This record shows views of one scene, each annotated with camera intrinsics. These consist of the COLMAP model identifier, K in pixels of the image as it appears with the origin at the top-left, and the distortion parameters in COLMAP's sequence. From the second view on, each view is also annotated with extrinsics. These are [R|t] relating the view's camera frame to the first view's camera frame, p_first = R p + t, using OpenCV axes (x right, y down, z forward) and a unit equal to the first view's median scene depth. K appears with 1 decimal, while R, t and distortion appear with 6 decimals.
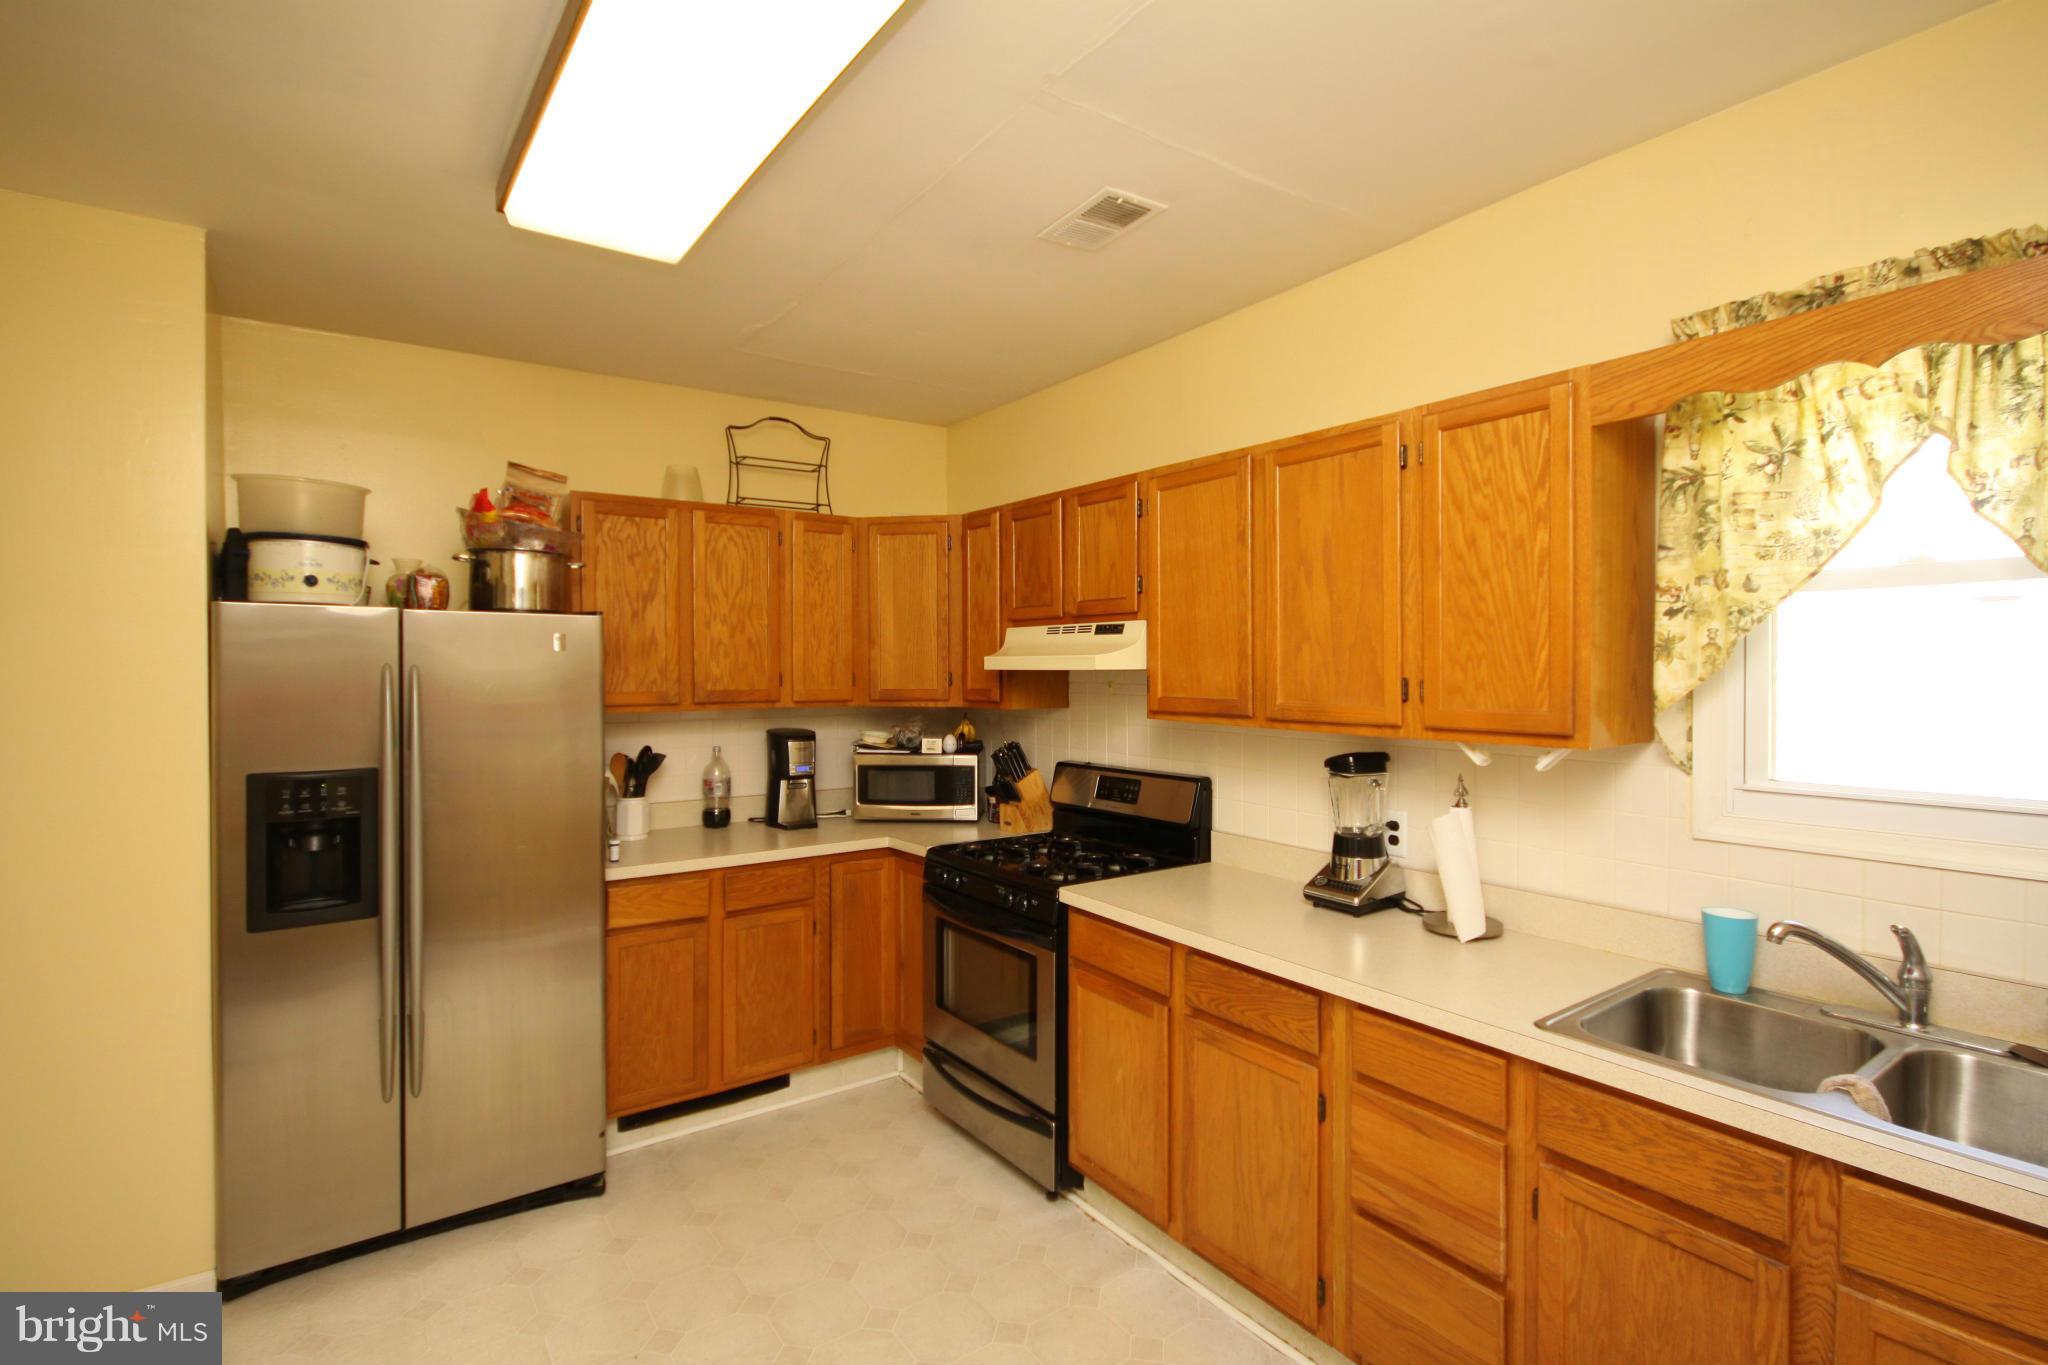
lens RADIAL K [[962.0, 0, 1024.9], [0, 962.0, 668.9], [0, 0, 1]] dist [-0.001445, -0.000610]
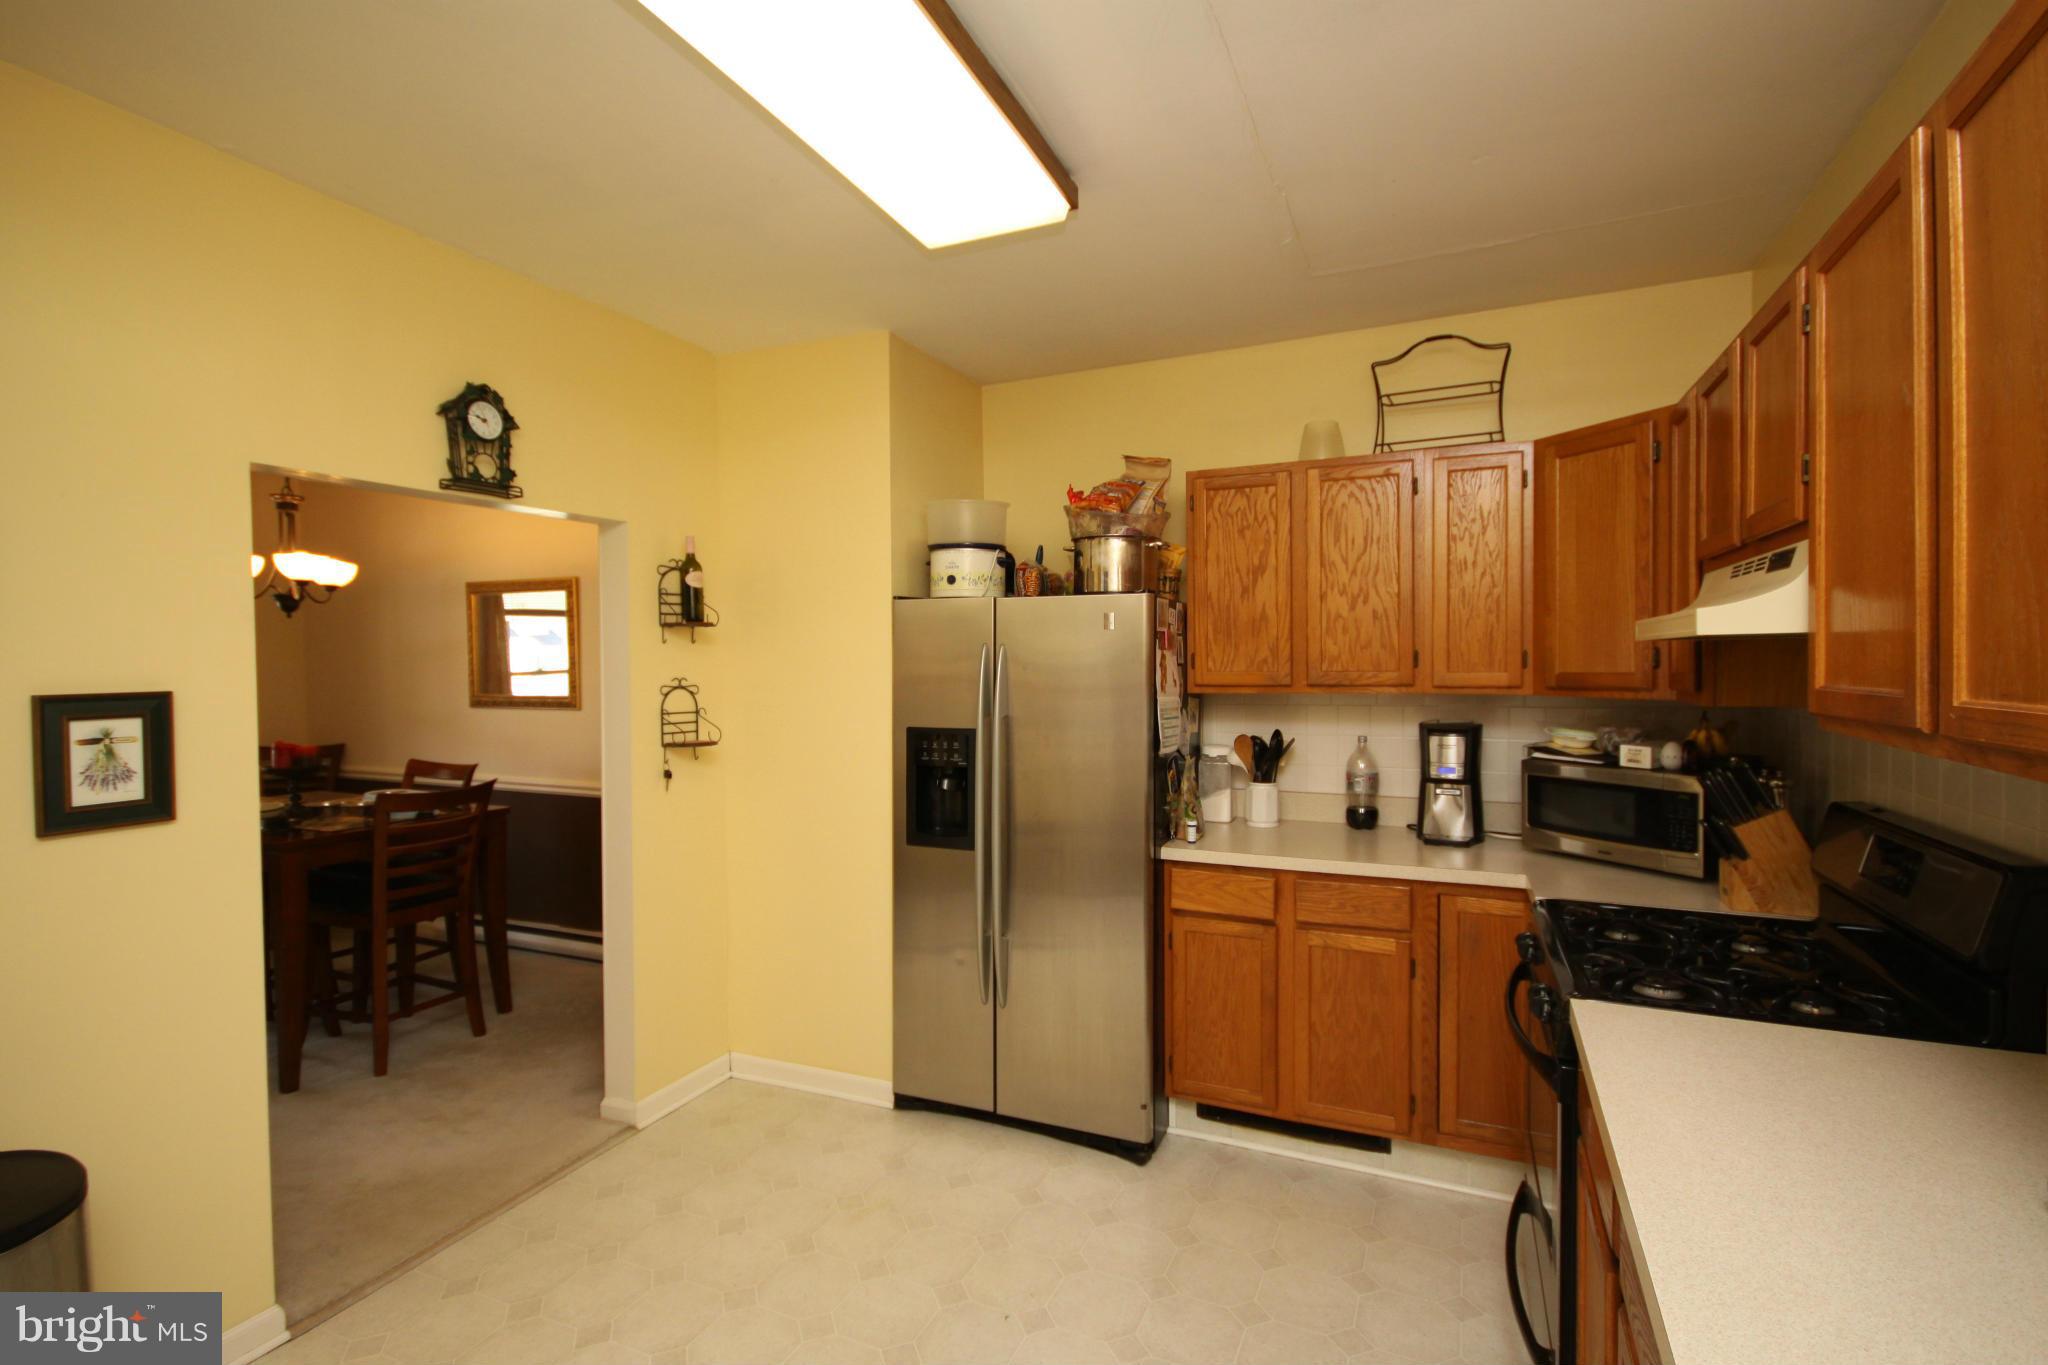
lens RADIAL K [[957.7, 0, 1024.5], [0, 957.7, 675.4], [0, 0, 1]] dist [-0.000217, 0.000049]
pose [[0.501551, 0.011389, -0.865053, 0.335137], [0.004131, 0.999870, 0.015559, 0.013236], [0.865118, -0.011377, 0.501439, 0.360959]]
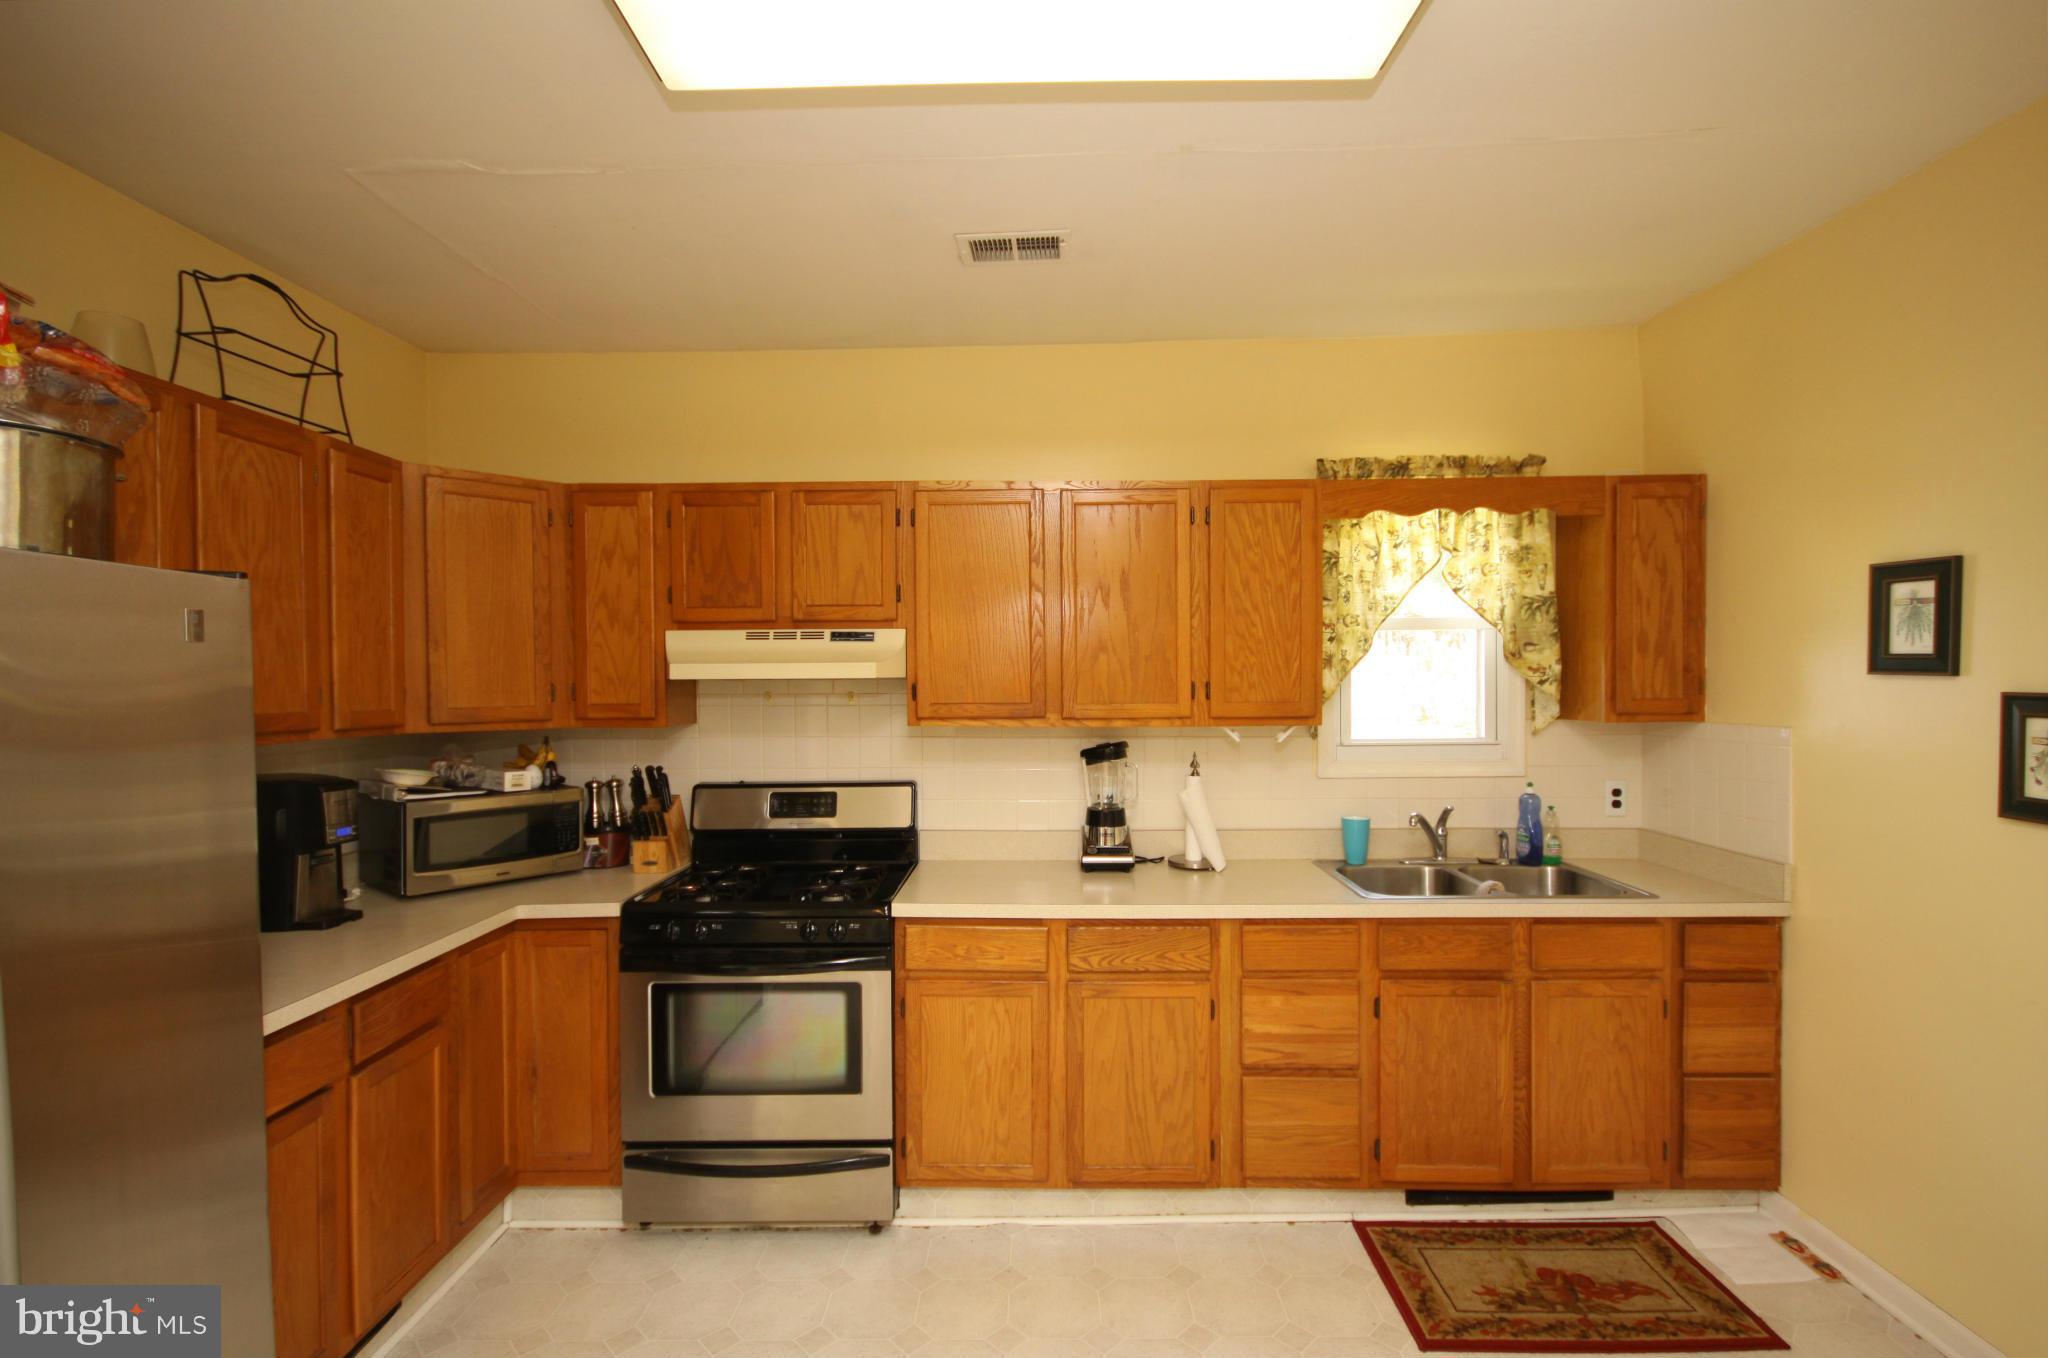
lens RADIAL K [[928.4, 0, 1018.5], [0, 928.4, 690.6], [0, 0, 1]] dist [0.001055, -0.010733]
pose [[0.590156, -0.010790, 0.807217, -0.564266], [0.008186, 0.999939, 0.007382, 0.007849], [-0.807248, 0.002251, 0.590209, 0.307318]]
